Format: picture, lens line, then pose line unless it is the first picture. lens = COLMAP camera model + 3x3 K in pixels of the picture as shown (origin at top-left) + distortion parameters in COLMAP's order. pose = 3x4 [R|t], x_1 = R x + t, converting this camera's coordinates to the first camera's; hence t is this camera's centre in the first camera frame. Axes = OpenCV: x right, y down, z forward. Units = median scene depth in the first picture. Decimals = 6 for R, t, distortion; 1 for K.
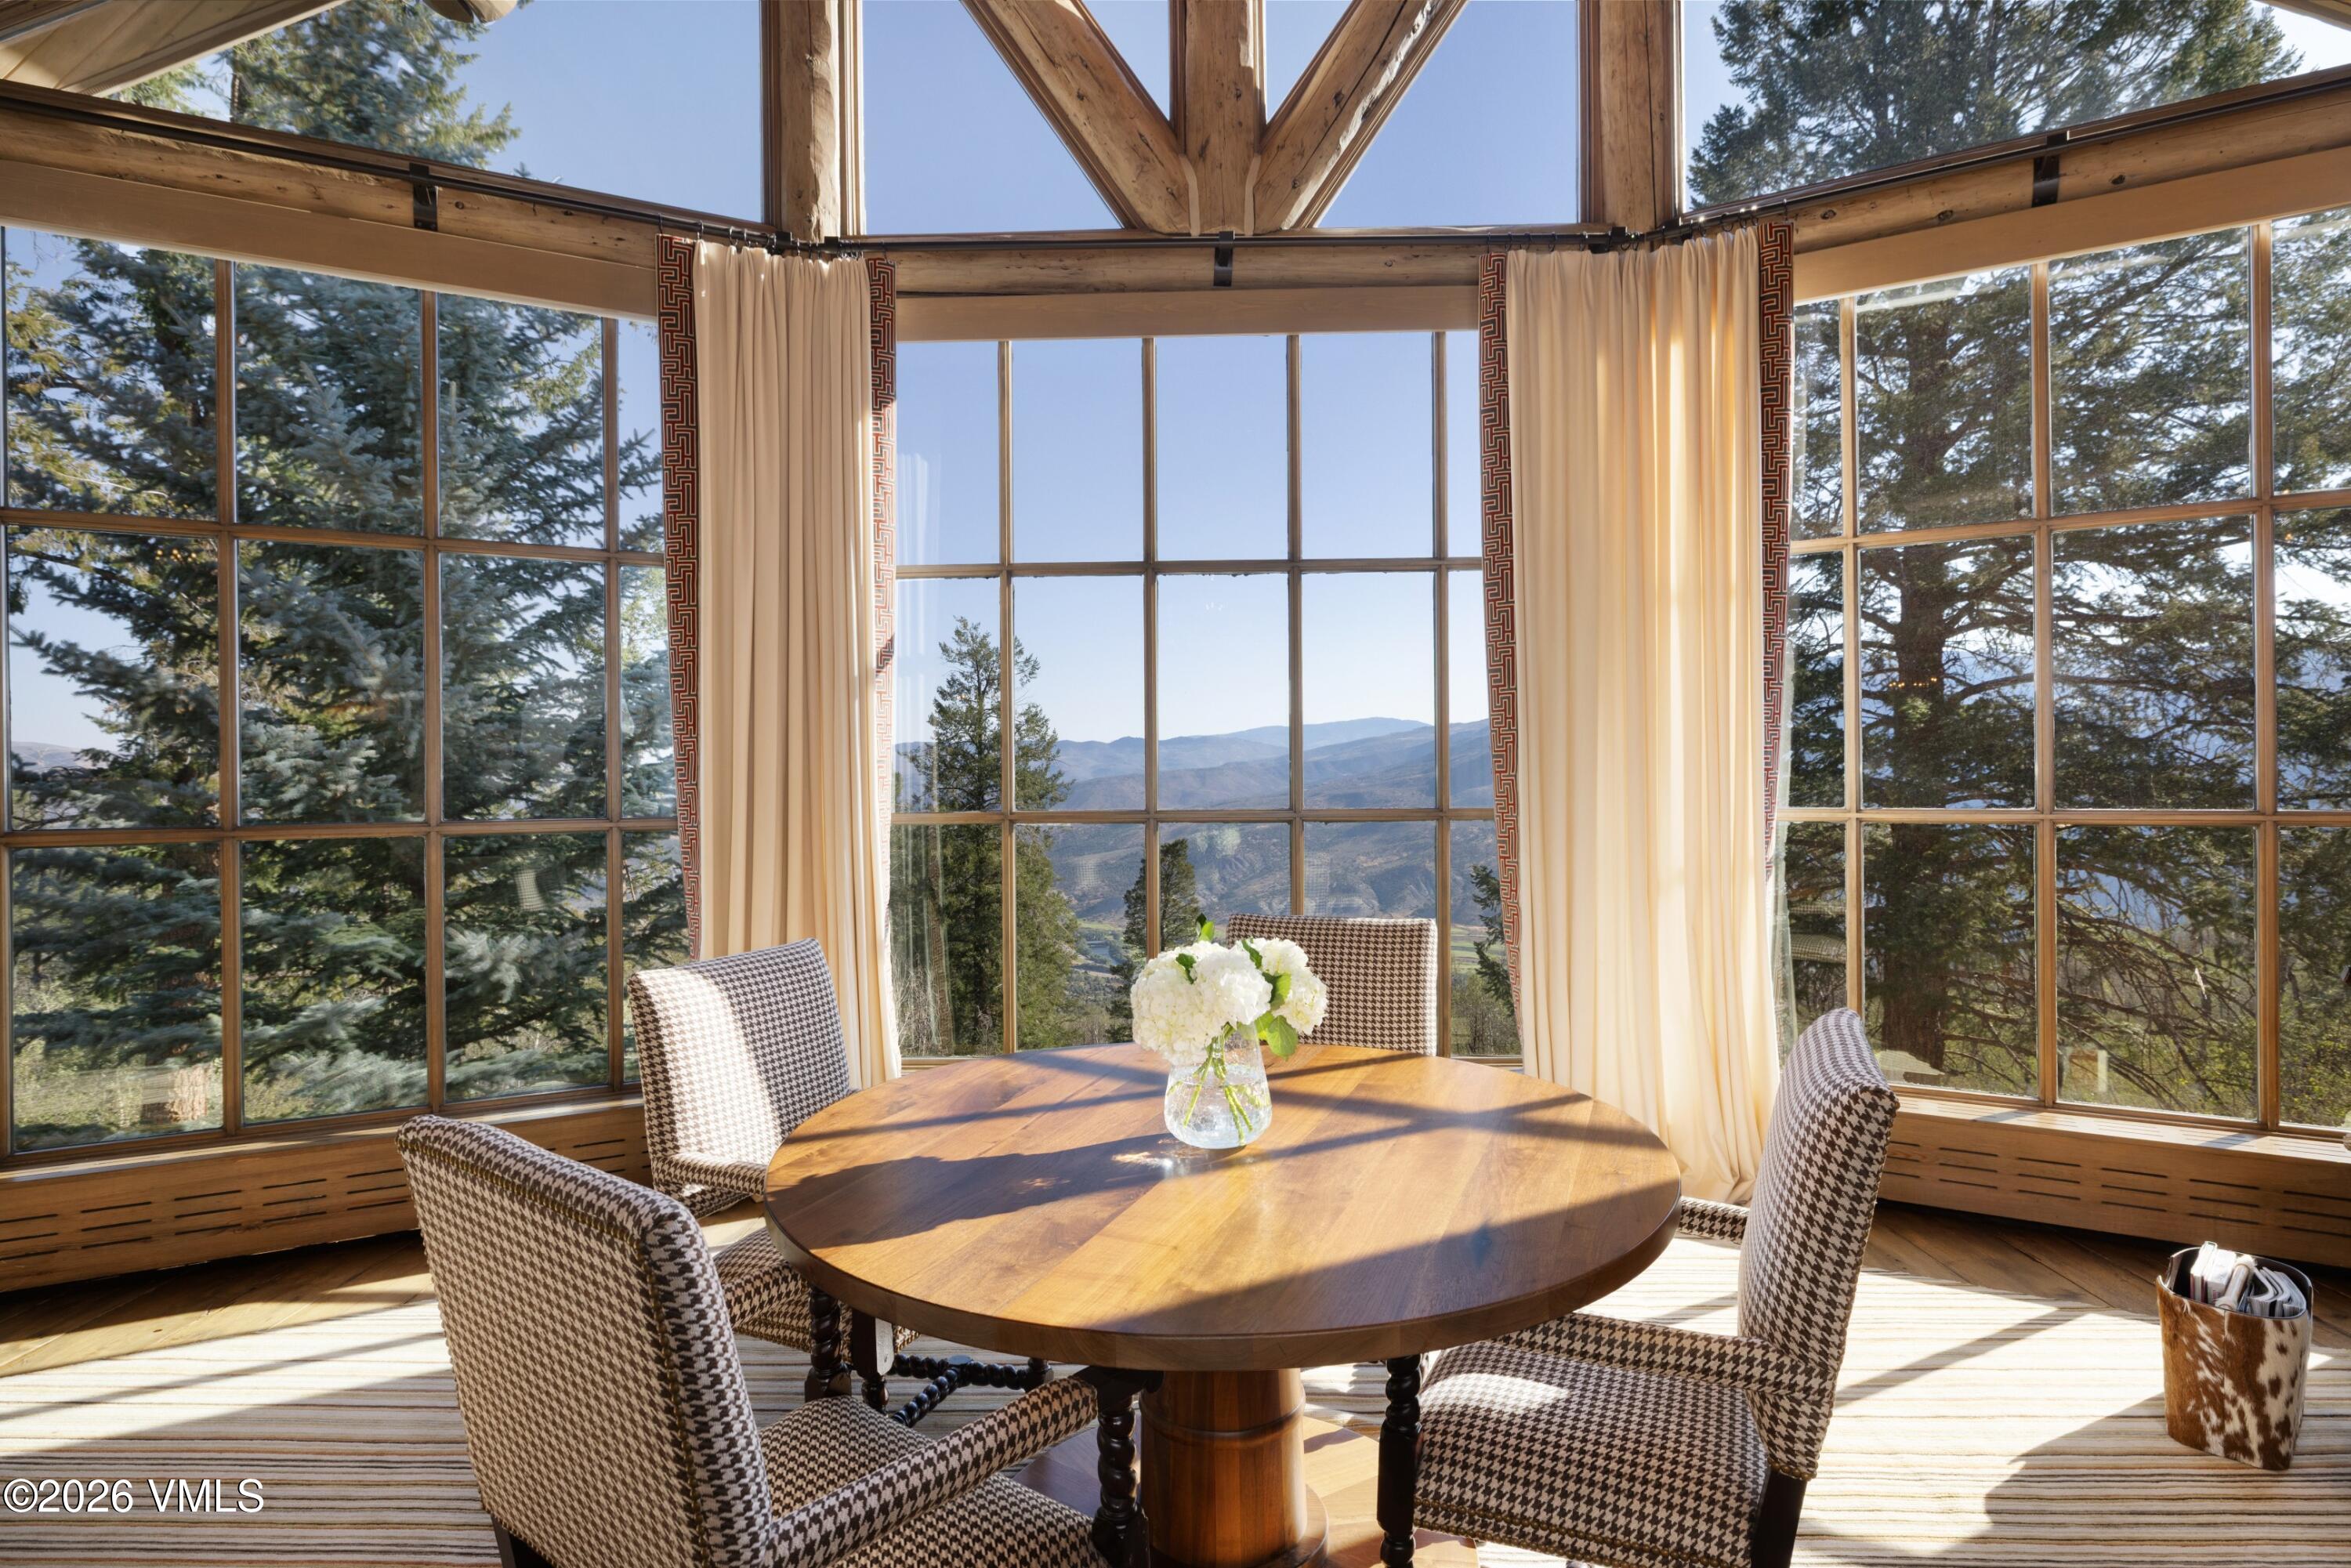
lens RADIAL K [[1203.6, 0, 1188.0], [0, 1203.6, 777.9], [0, 0, 1]] dist [-0.001225, -0.000457]
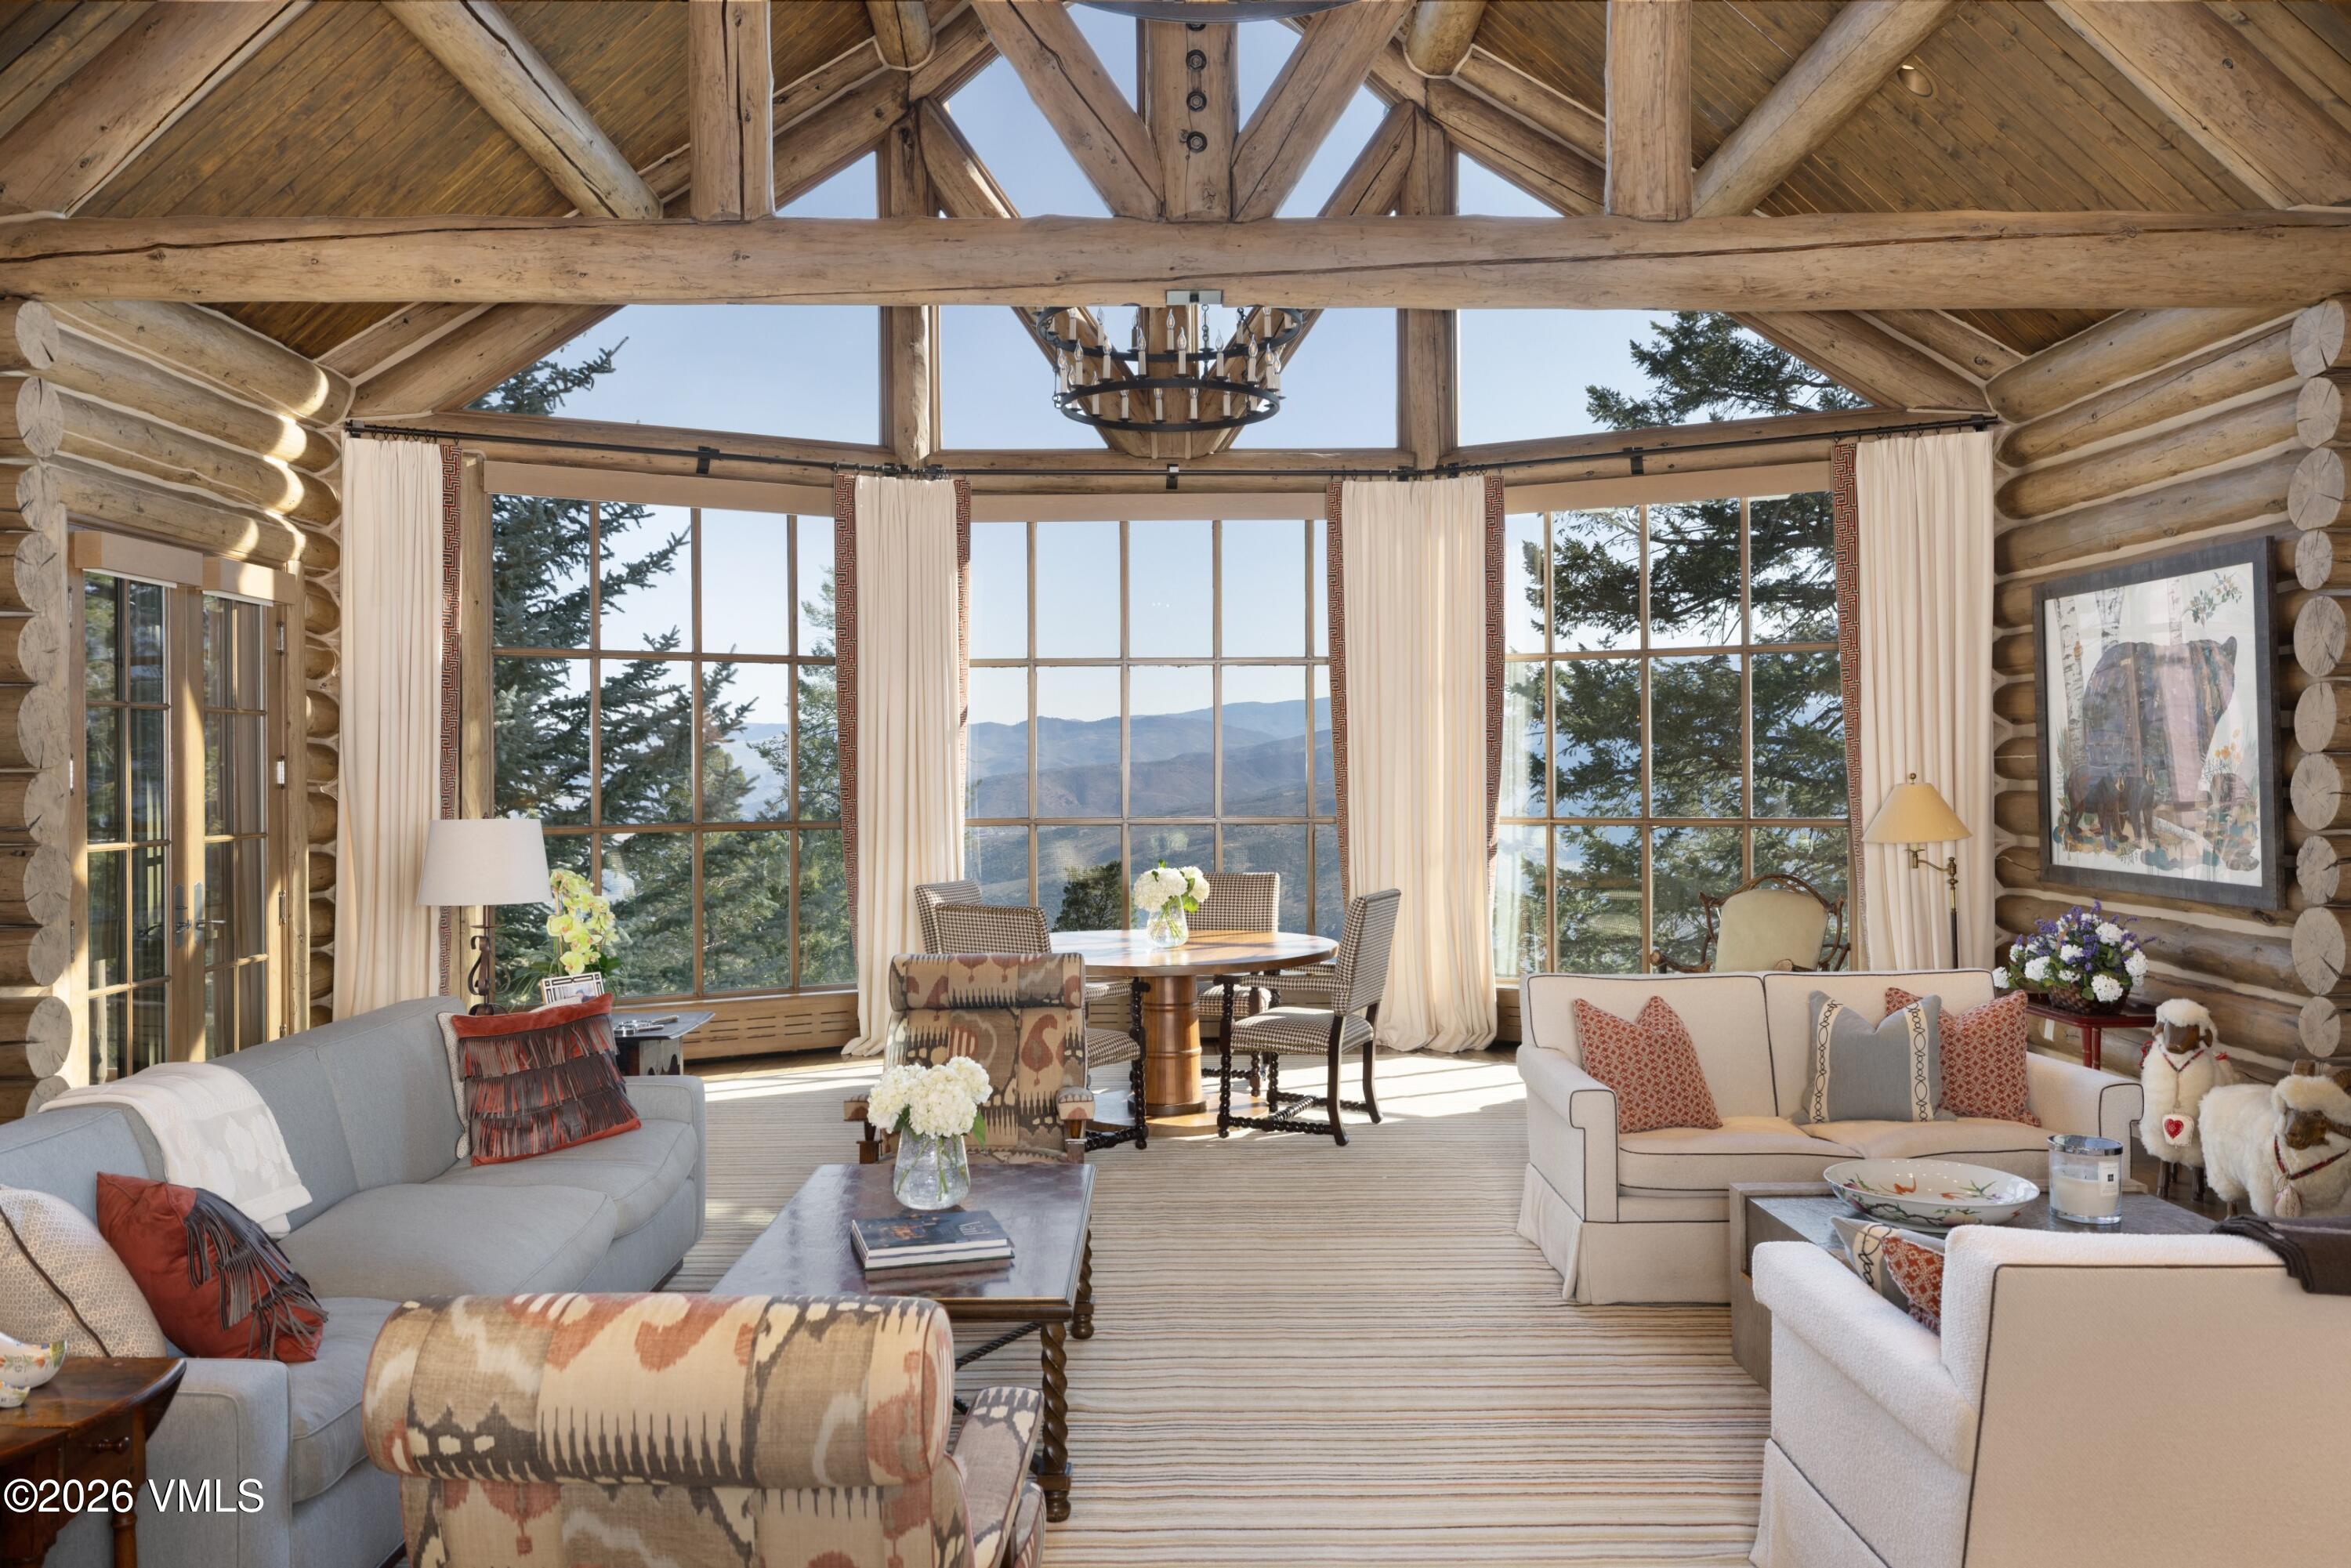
lens RADIAL K [[1758.2, 0, 1167.6], [0, 1758.2, 784.9], [0, 0, 1]] dist [-0.002910, -0.004351]
pose [[0.999696, 0.002237, 0.024536, -0.032589], [-0.002417, 0.999970, 0.007312, -0.032376], [-0.024519, -0.007369, 0.999672, -1.341108]]
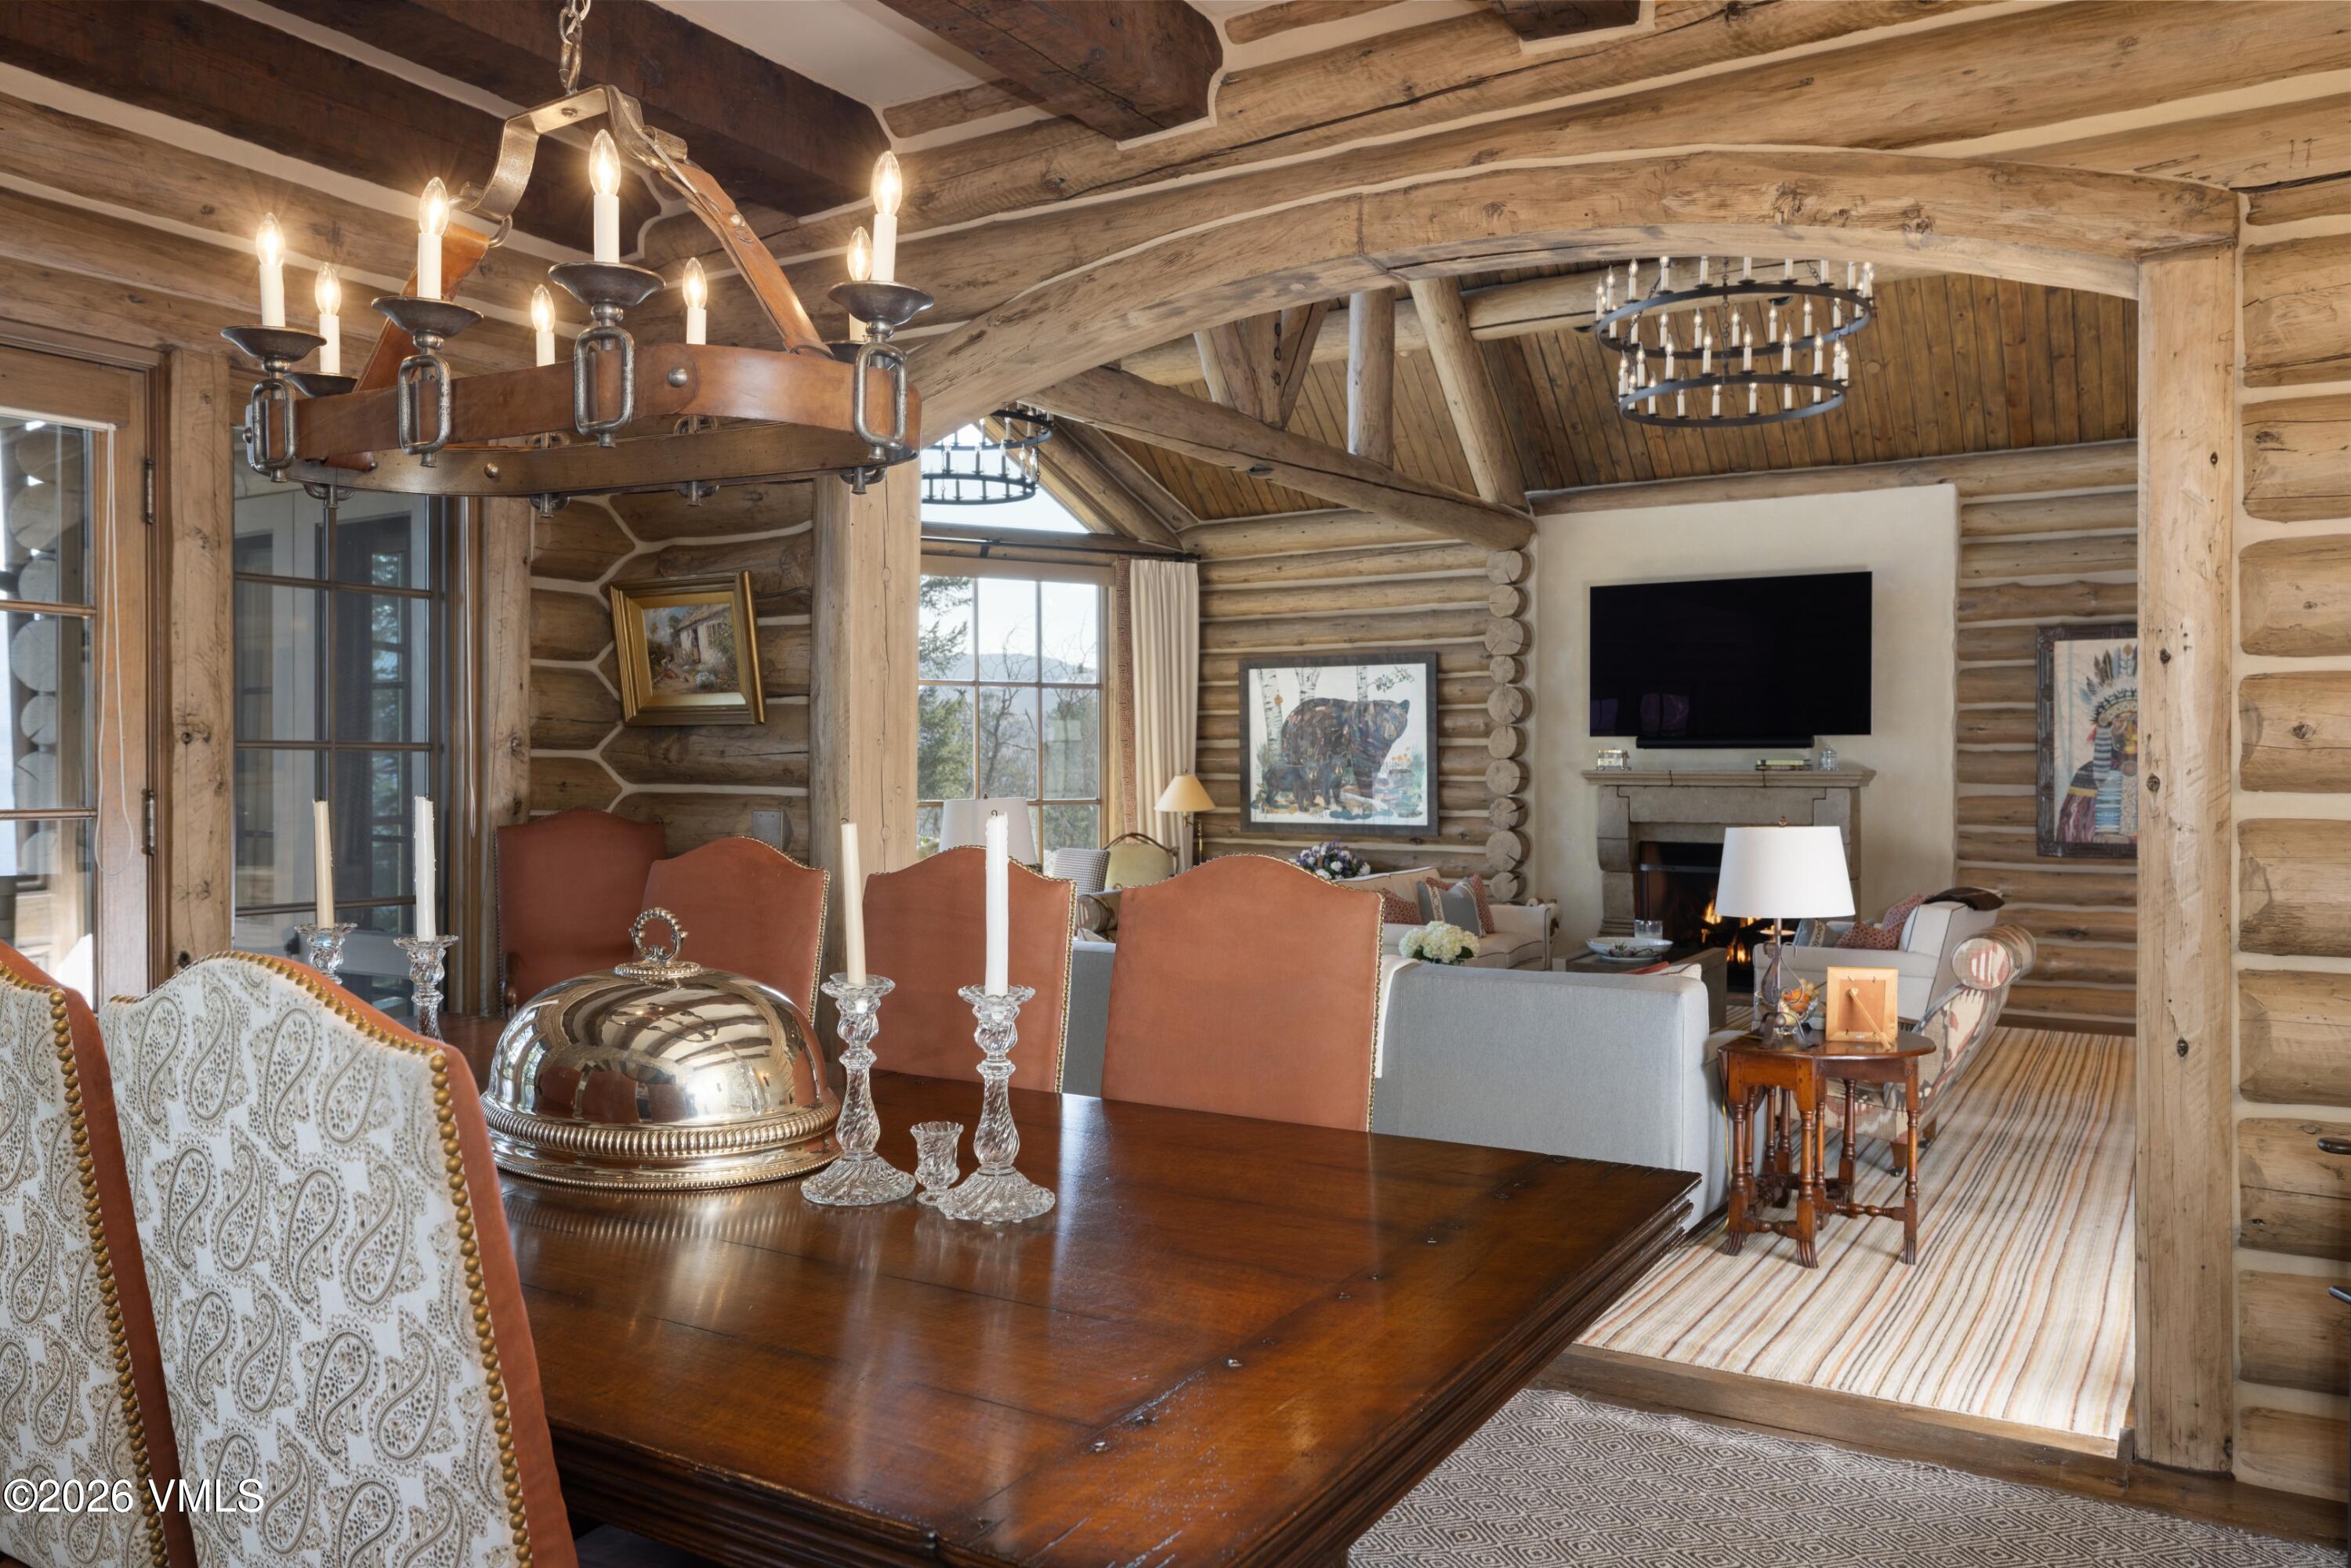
lens RADIAL K [[1758.2, 0, 1156.0], [0, 1758.2, 784.0], [0, 0, 1]] dist [-0.002910, -0.004351]
pose [[0.504424, -0.001914, 0.863454, -1.940114], [-0.000209, 0.999997, 0.002338, -0.013502], [-0.863456, -0.001360, 0.504423, -0.981153]]
